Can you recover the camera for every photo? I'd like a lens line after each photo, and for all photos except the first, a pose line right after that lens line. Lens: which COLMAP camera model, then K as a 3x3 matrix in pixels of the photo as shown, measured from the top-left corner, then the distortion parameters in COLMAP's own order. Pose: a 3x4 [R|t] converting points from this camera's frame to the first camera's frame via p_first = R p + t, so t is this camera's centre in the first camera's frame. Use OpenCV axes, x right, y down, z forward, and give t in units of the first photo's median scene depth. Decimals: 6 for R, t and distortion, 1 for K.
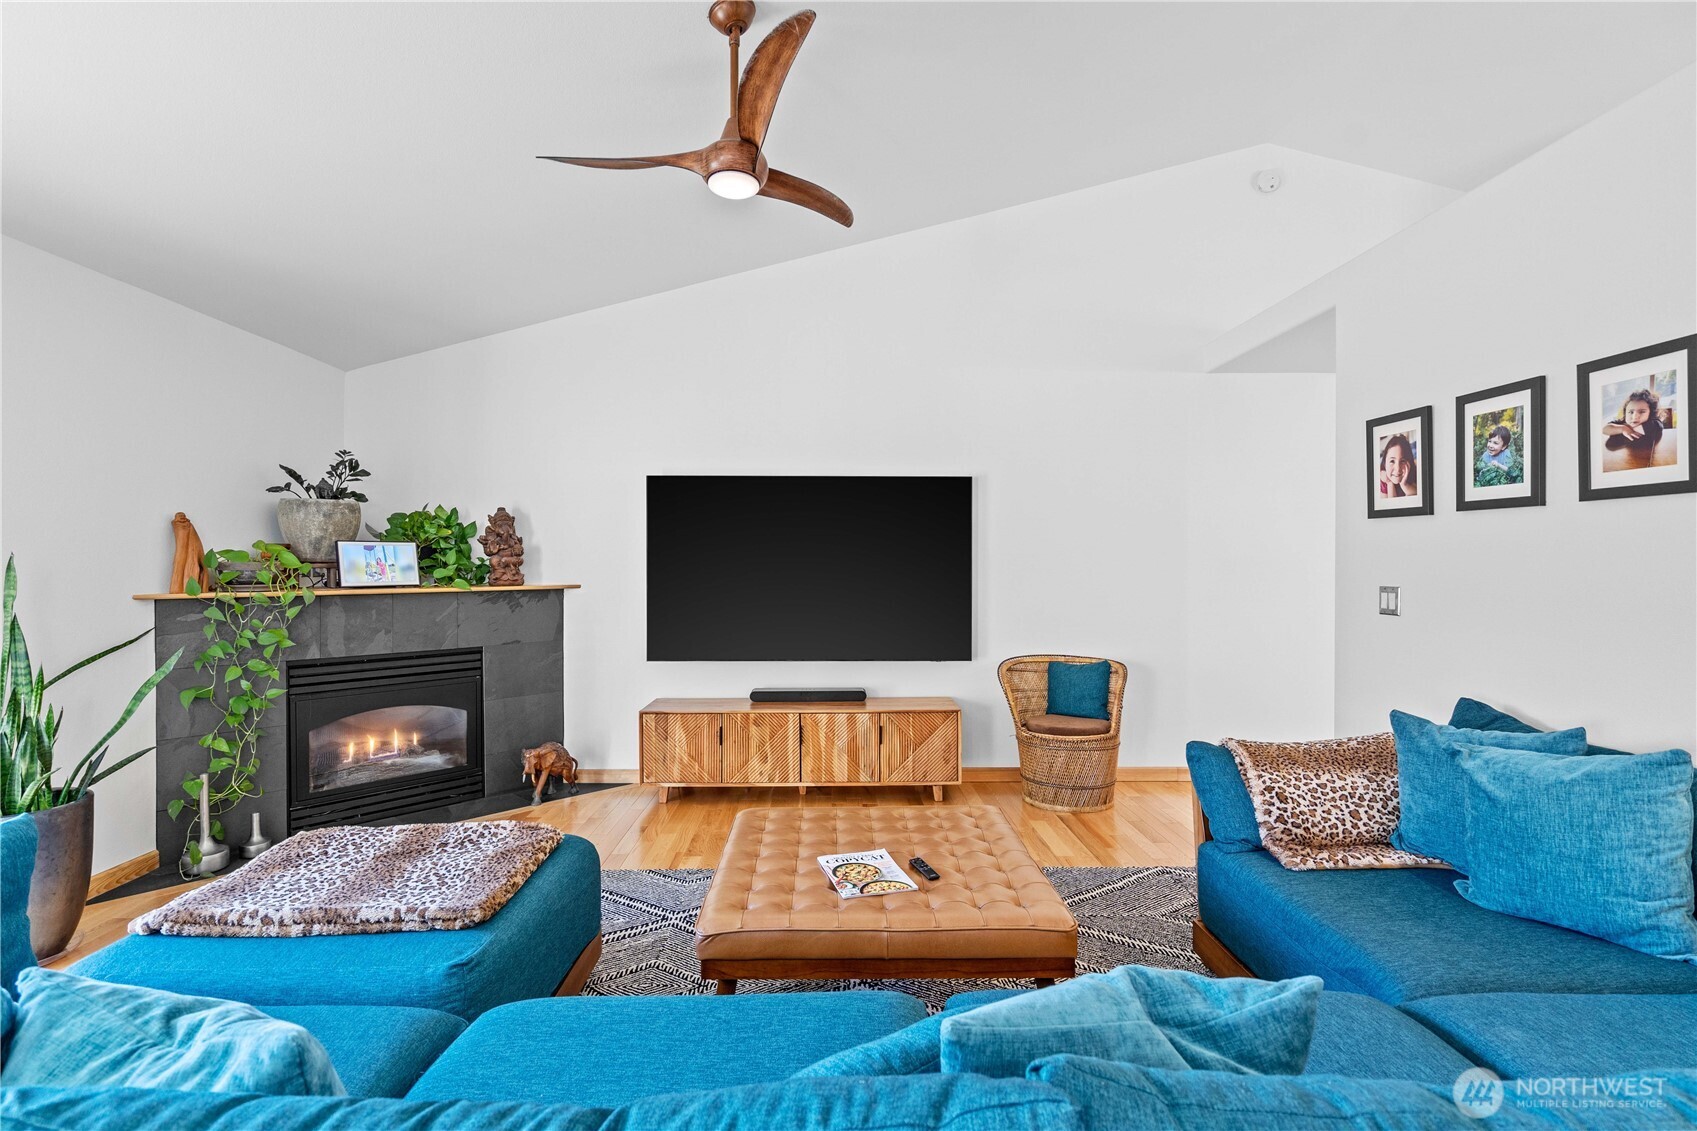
lens RADIAL K [[781.2, 0, 836.8], [0, 781.2, 567.6], [0, 0, 1]] dist [-0.000263, 0.001181]
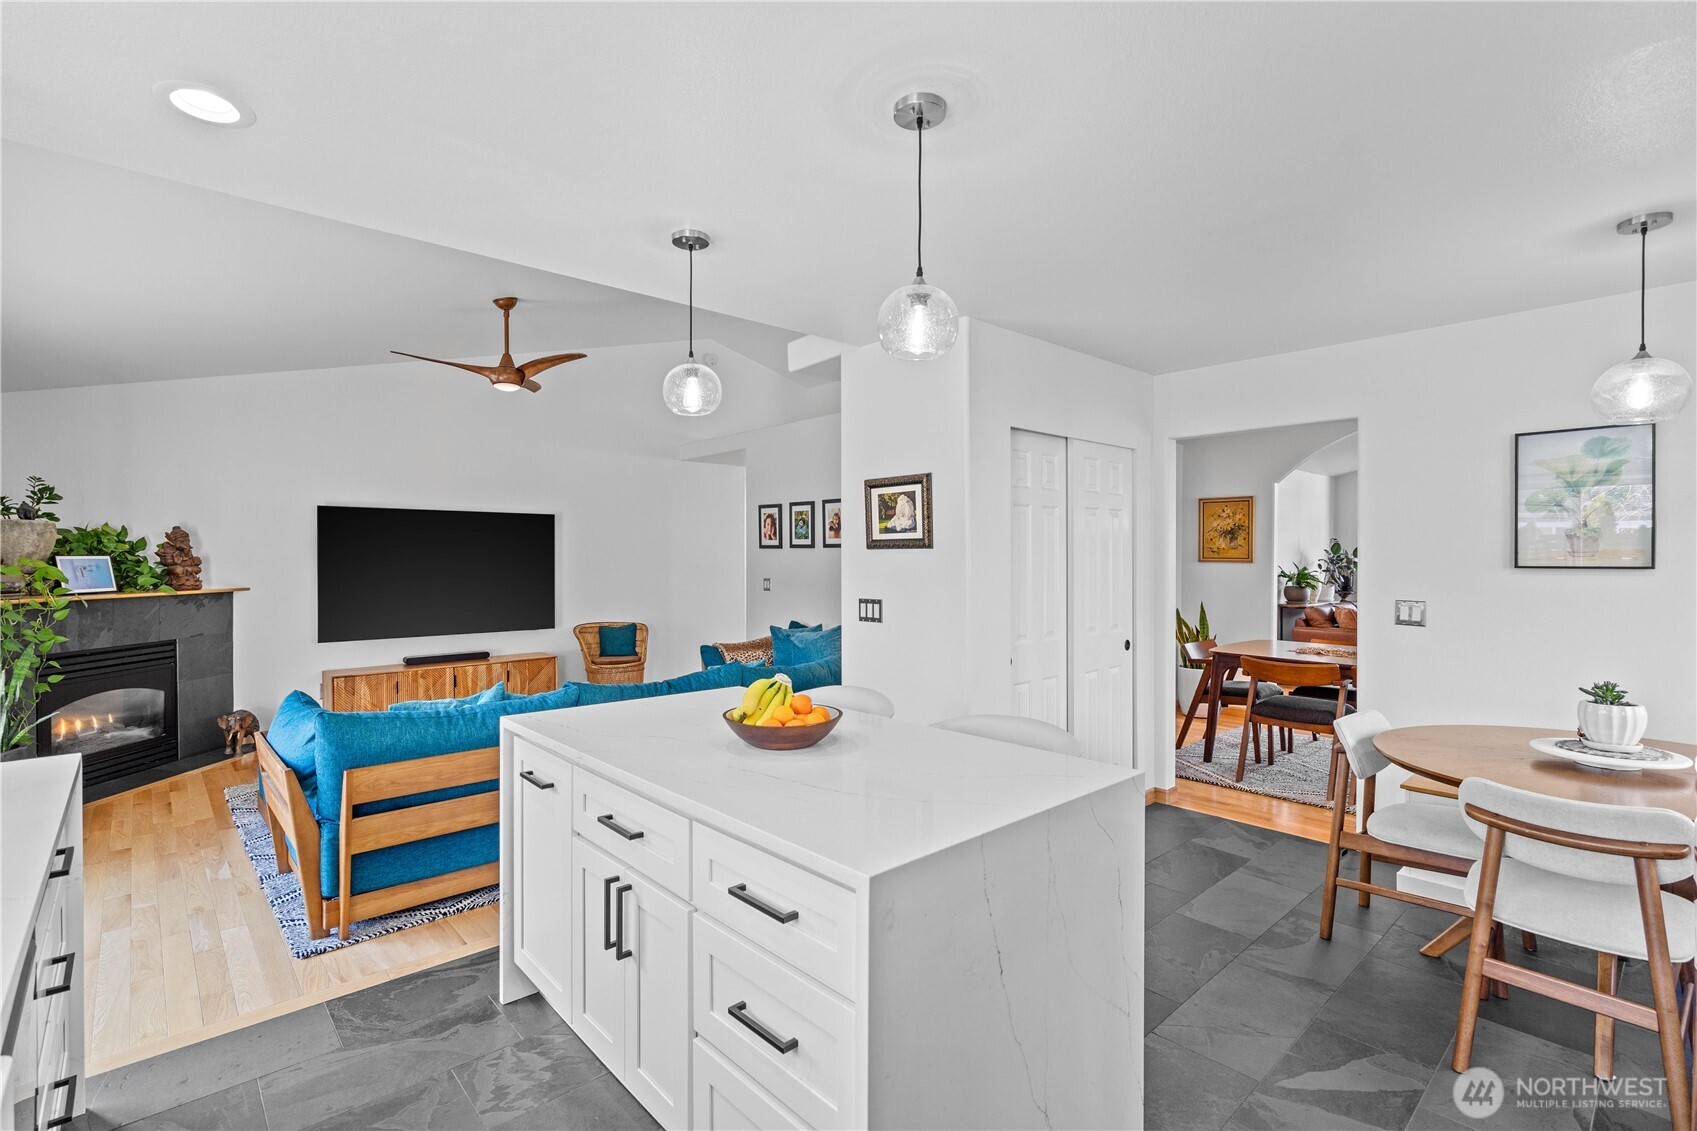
lens RADIAL K [[768.5, 0, 832.5], [0, 768.5, 561.5], [0, 0, 1]] dist [-0.002632, -0.000185]
pose [[0.751665, -0.004149, 0.659532, -0.548658], [0.003455, 0.999991, 0.002353, -0.025772], [-0.659536, 0.000510, 0.751673, -0.709392]]
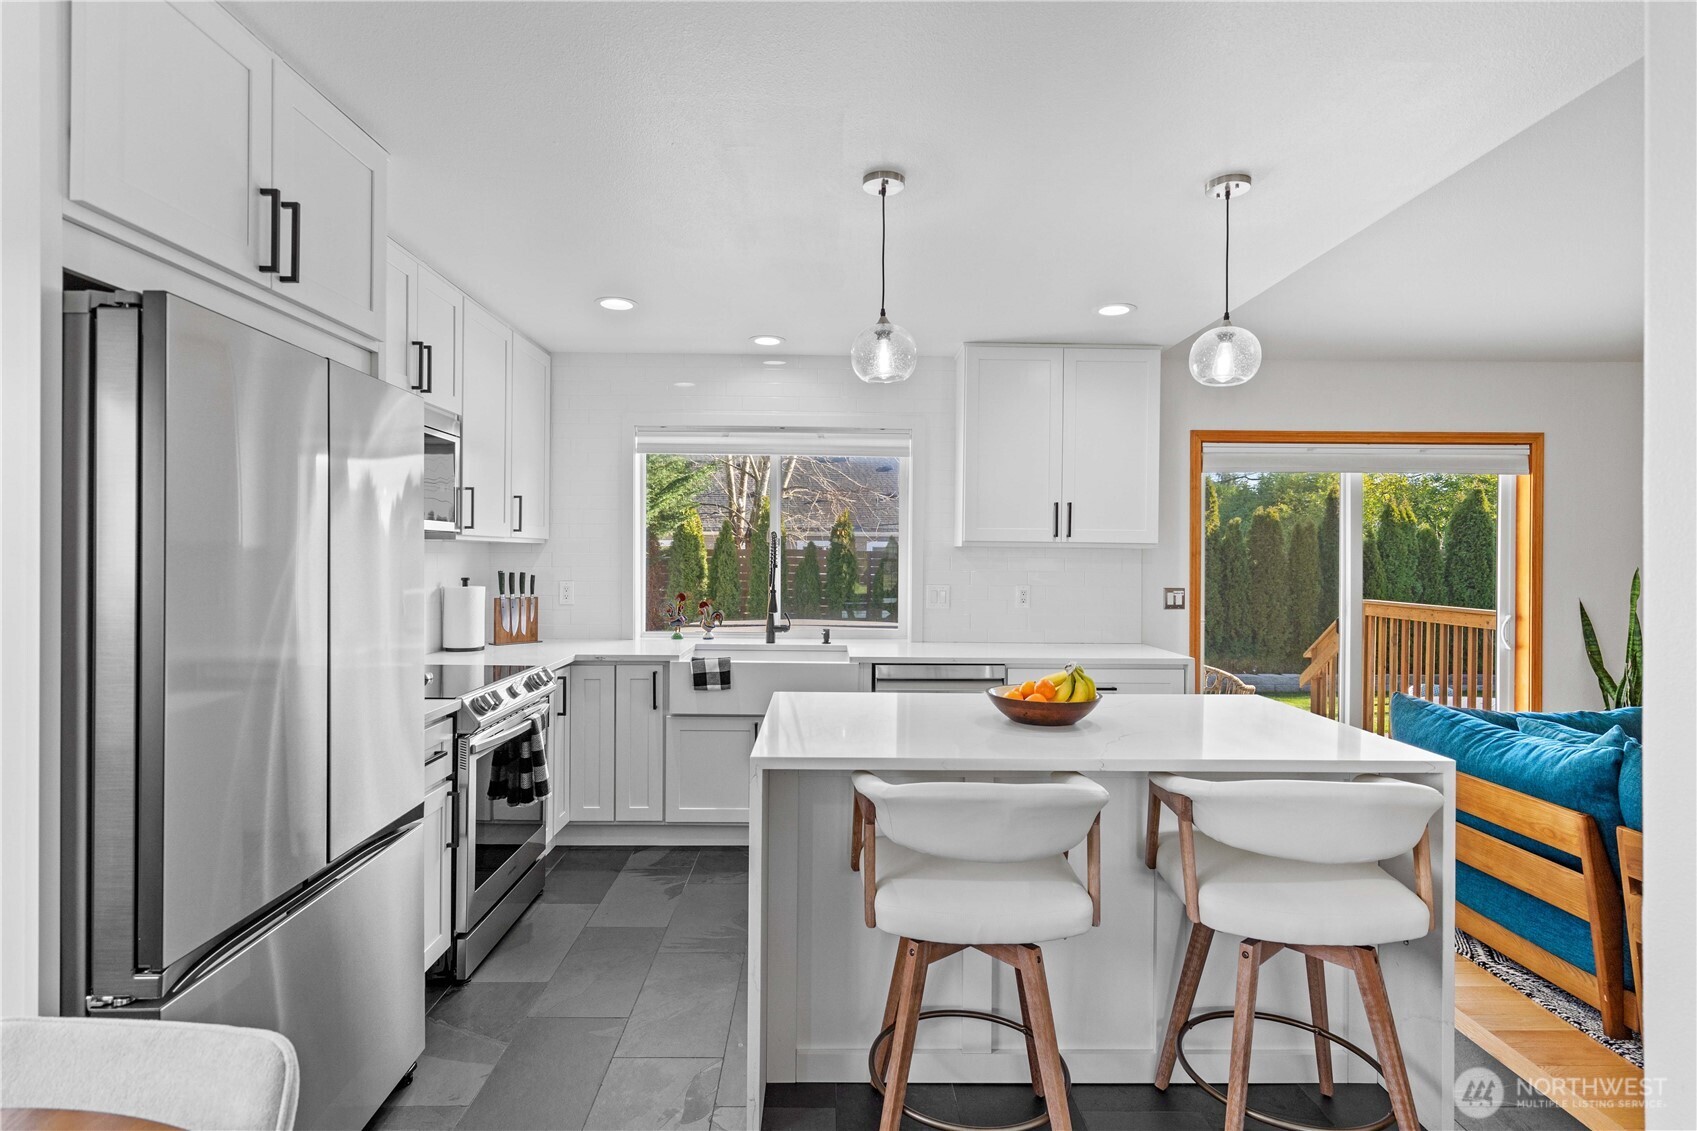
lens RADIAL K [[835.7, 0, 845.3], [0, 835.7, 558.9], [0, 0, 1]] dist [0.032308, -0.000279]
pose [[-0.000926, 0.002038, -0.999997, 0.441654], [-0.013131, 0.999912, 0.002050, -0.017360], [0.999913, 0.013133, -0.000899, -0.417943]]
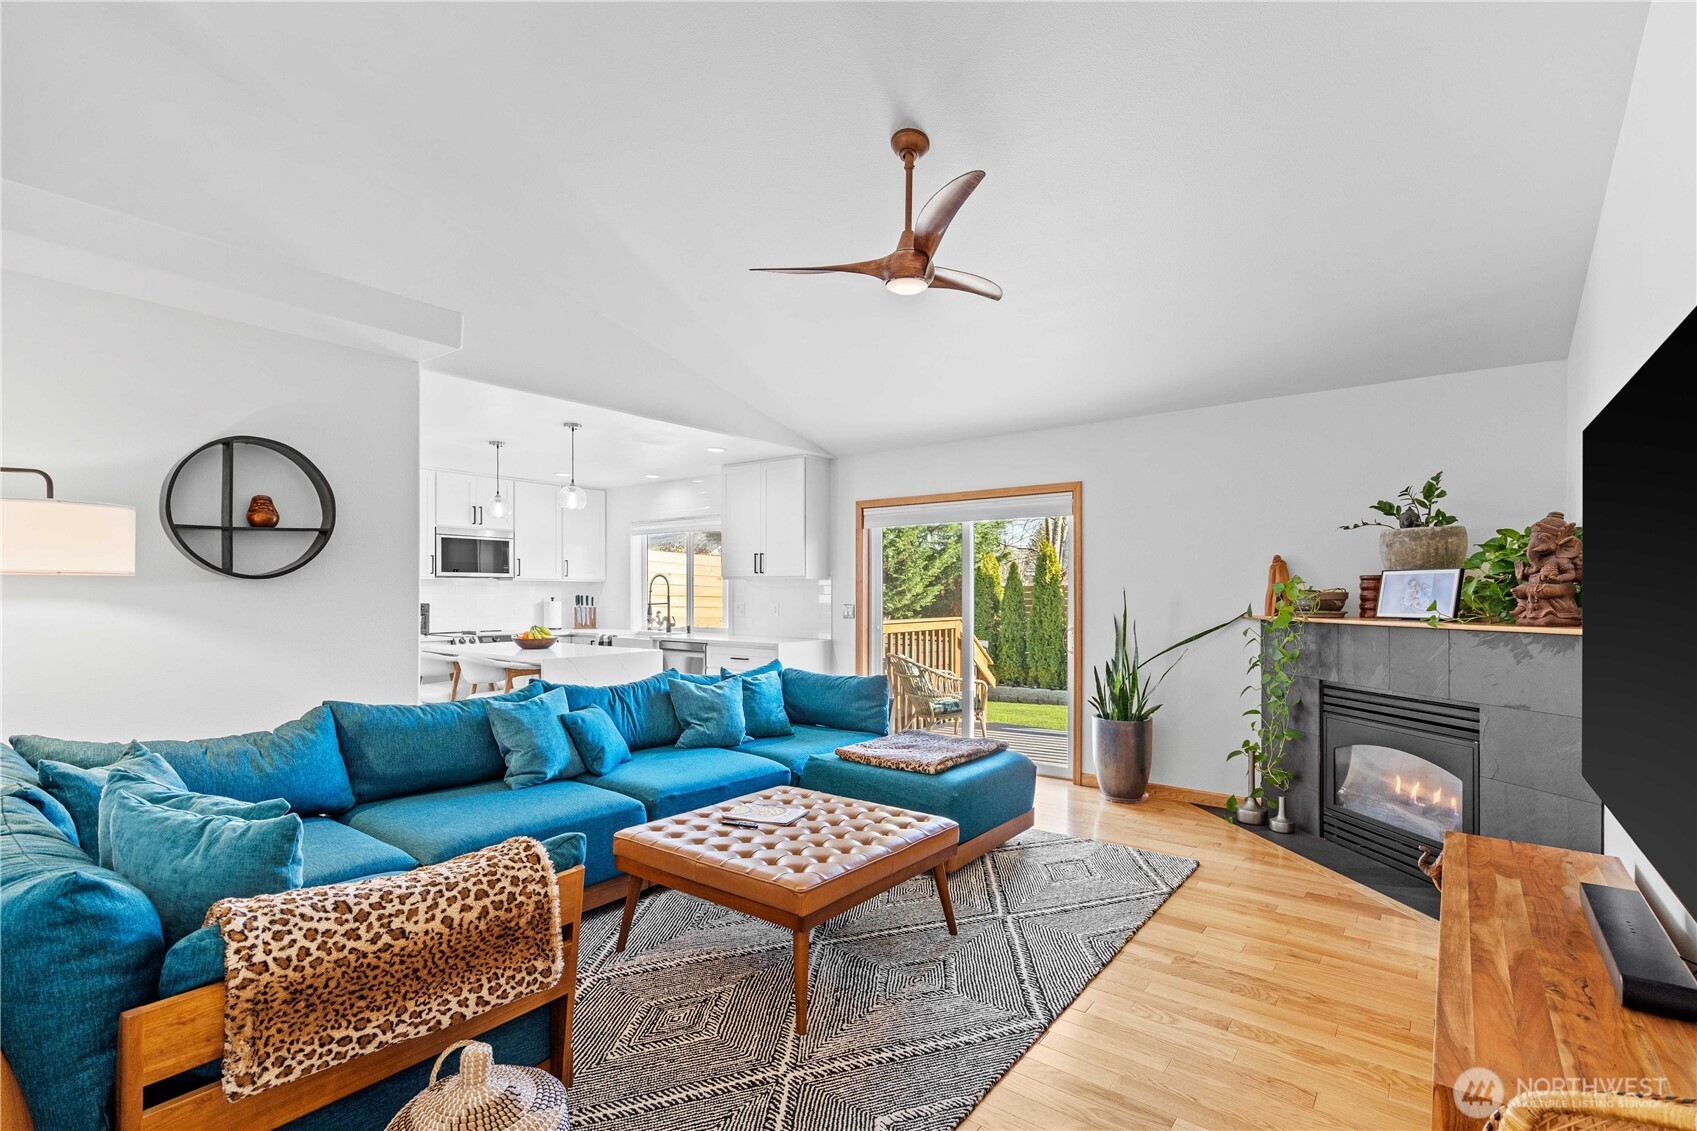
lens RADIAL K [[782.0, 0, 842.7], [0, 782.0, 598.4], [0, 0, 1]] dist [-0.001704, -0.000117]
pose [[-0.627693, 0.002048, -0.778458, 0.603616], [-0.005691, 0.999958, 0.007220, -0.003154], [0.778440, 0.008962, -0.627655, 1.148830]]
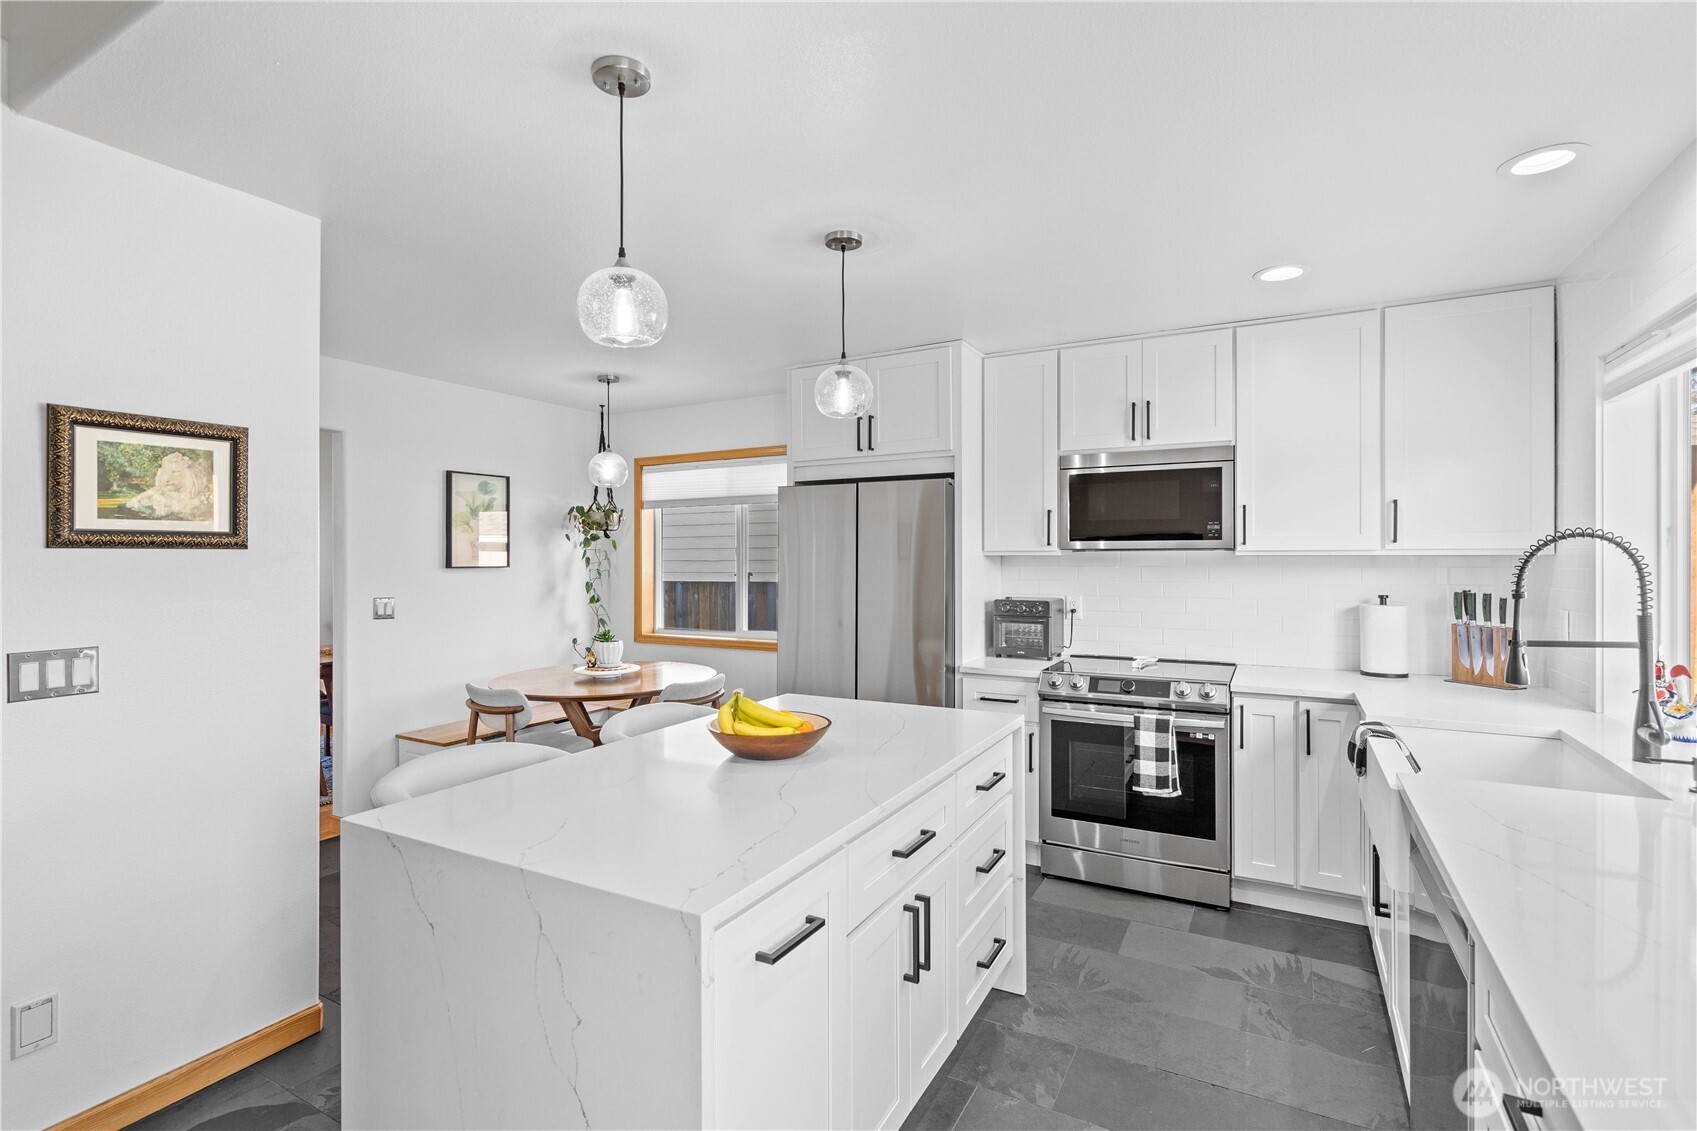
lens RADIAL K [[795.3, 0, 828.1], [0, 795.3, 566.6], [0, 0, 1]] dist [-0.003649, -0.000162]
pose [[-0.861705, -0.005087, 0.507385, -0.528803], [0.003283, 0.999873, 0.015600, -0.033768], [-0.507400, 0.015108, -0.861578, 0.195937]]
